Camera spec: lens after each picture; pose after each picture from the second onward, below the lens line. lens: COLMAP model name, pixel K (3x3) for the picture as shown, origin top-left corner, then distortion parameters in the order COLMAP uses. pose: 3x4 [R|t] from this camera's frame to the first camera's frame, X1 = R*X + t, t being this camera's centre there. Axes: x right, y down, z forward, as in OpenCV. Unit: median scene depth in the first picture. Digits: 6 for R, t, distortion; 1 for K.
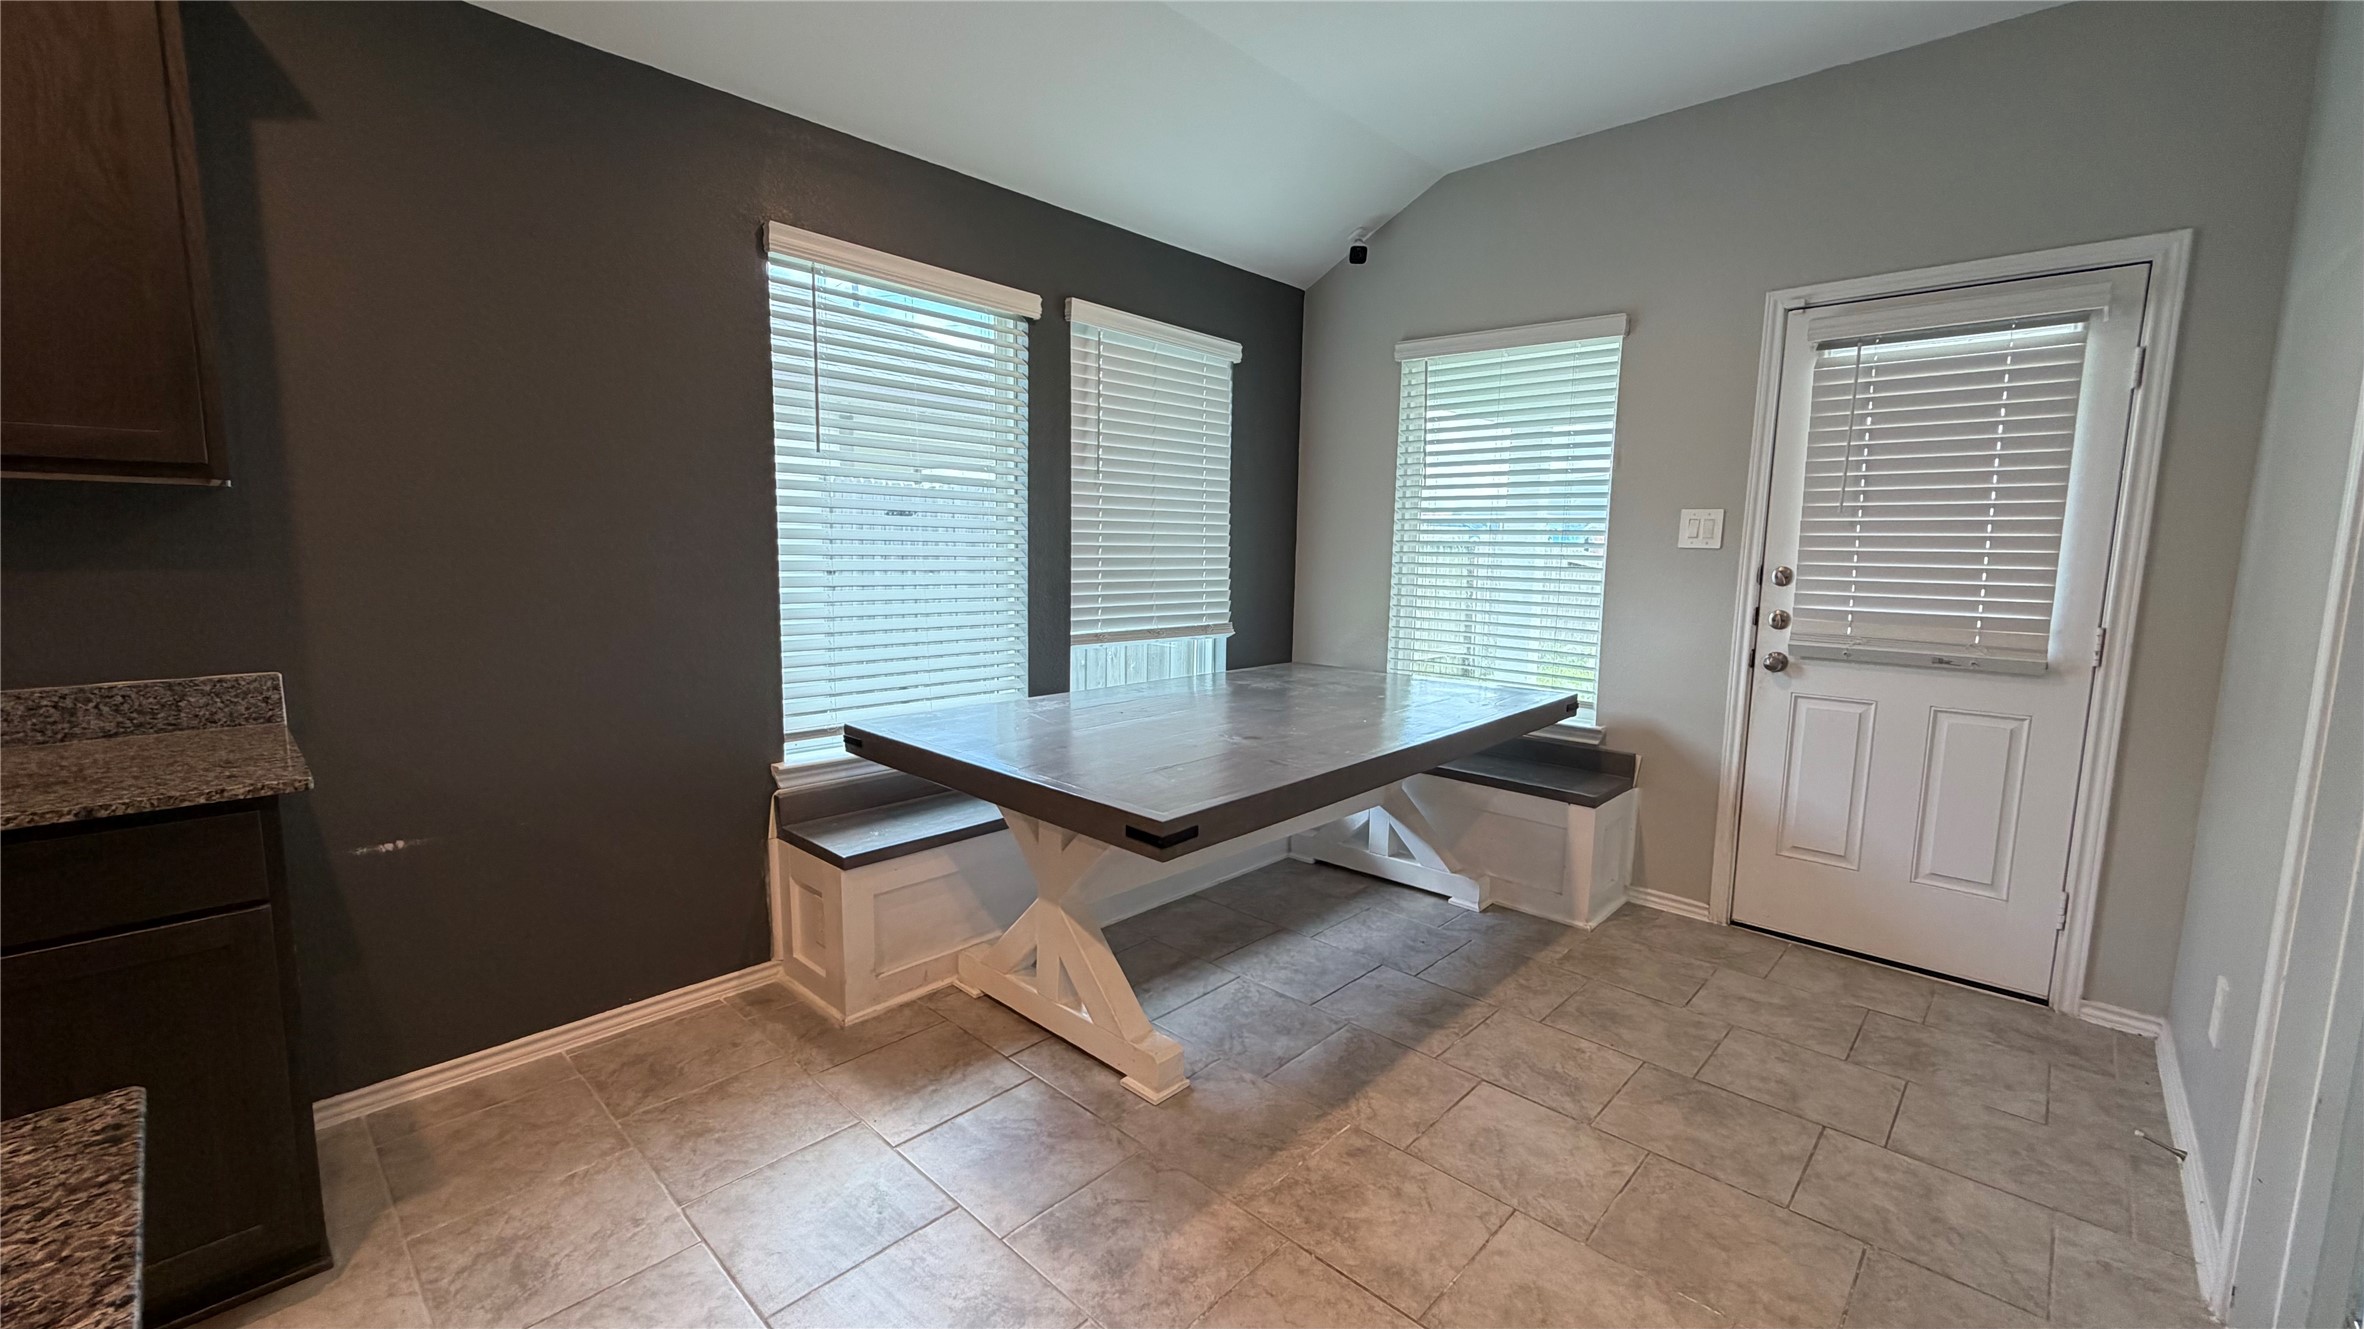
lens RADIAL K [[941.4, 0, 1173.3], [0, 941.4, 663.4], [0, 0, 1]] dist [0.000838, 0.000064]
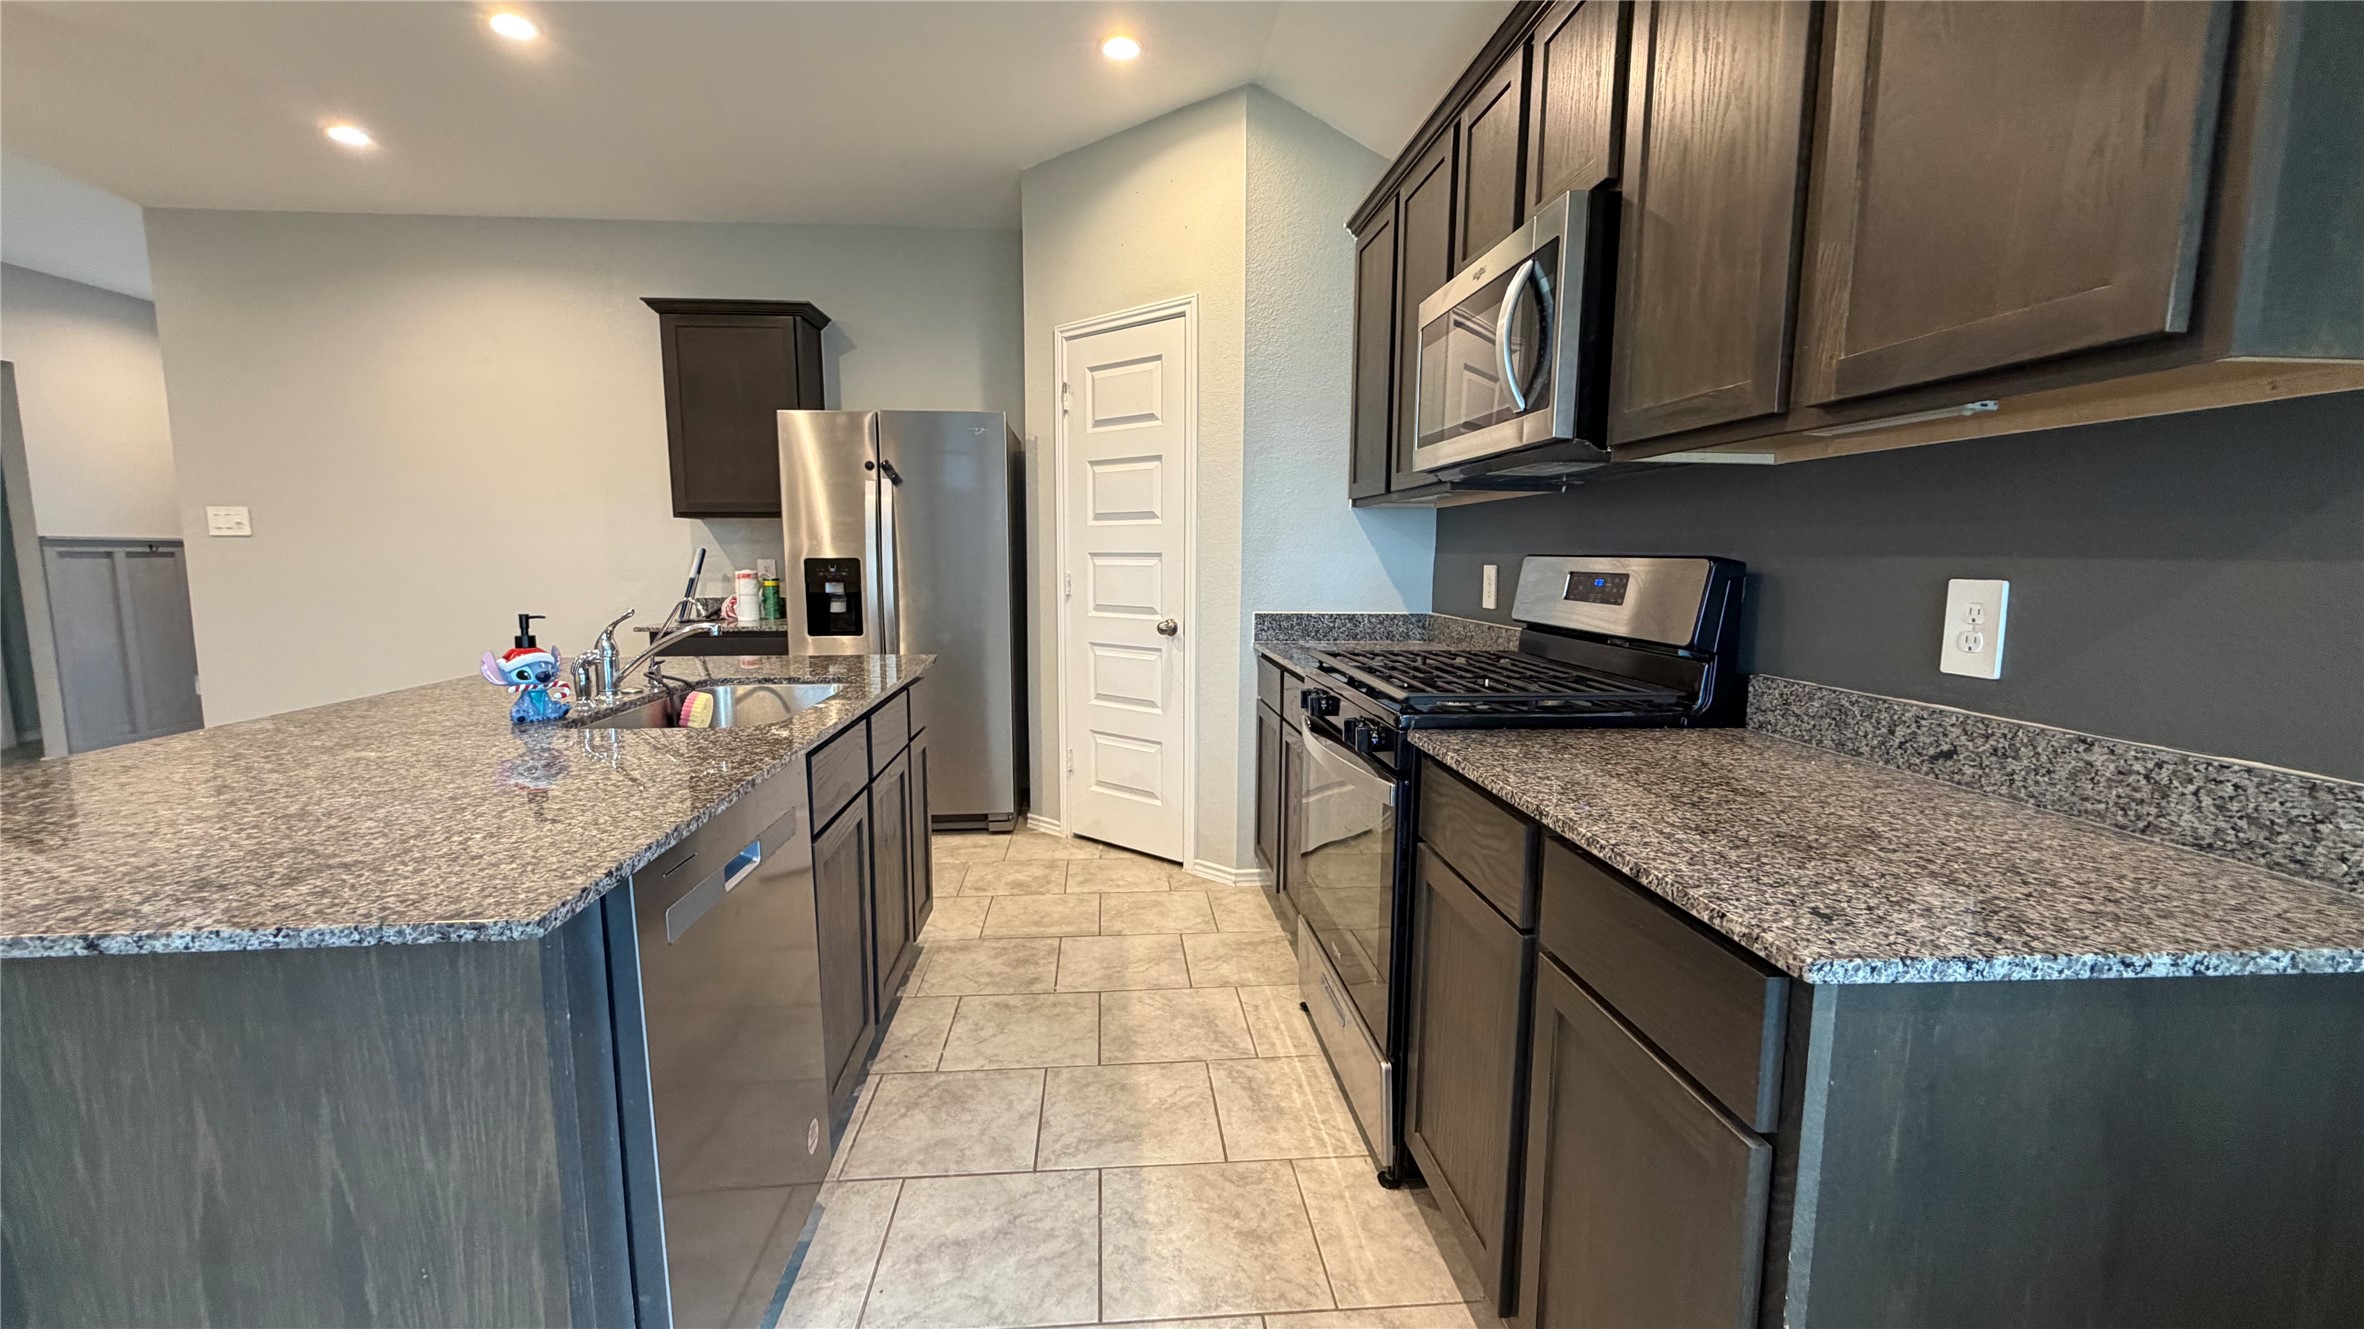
lens RADIAL K [[941.4, 0, 1173.3], [0, 941.4, 663.4], [0, 0, 1]] dist [0.000838, 0.000064]
pose [[-0.667080, 0.071930, -0.741505, -0.186566], [-0.105285, 0.976236, 0.189417, -0.050024], [0.737509, 0.204426, -0.643654, 0.578996]]
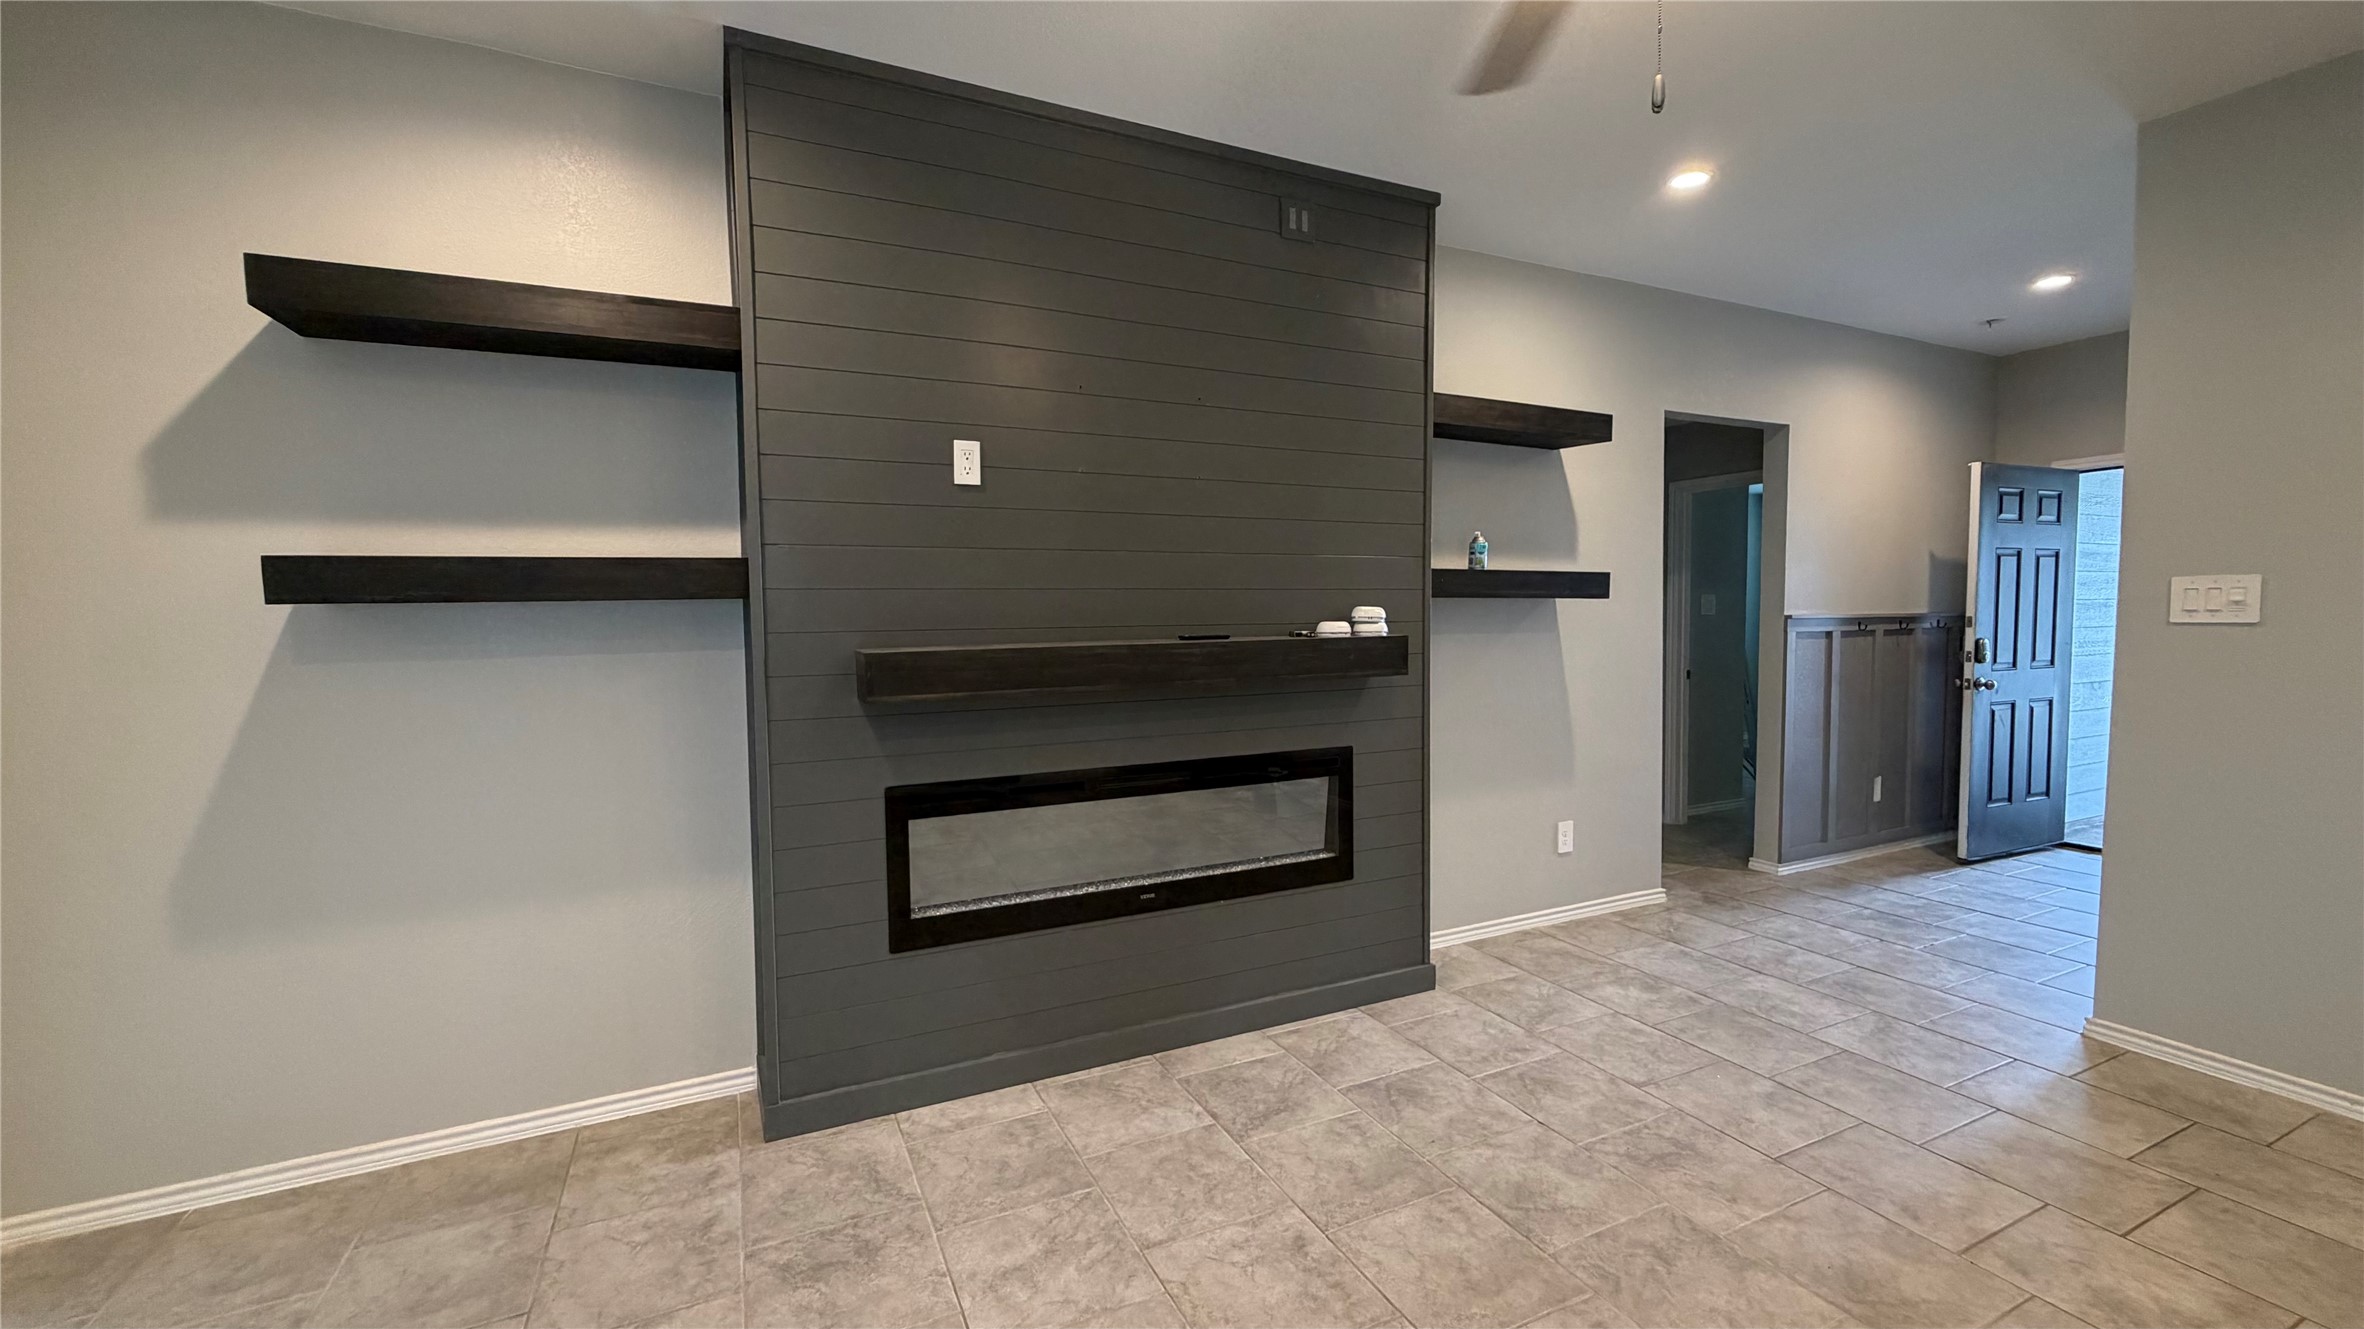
lens RADIAL K [[941.4, 0, 1173.3], [0, 941.4, 663.4], [0, 0, 1]] dist [0.000838, 0.000064]
pose [[-0.934095, -0.025725, 0.356097, 0.348550], [0.041824, 0.982649, 0.180698, 0.034231], [-0.354567, 0.183682, -0.916812, -0.443182]]
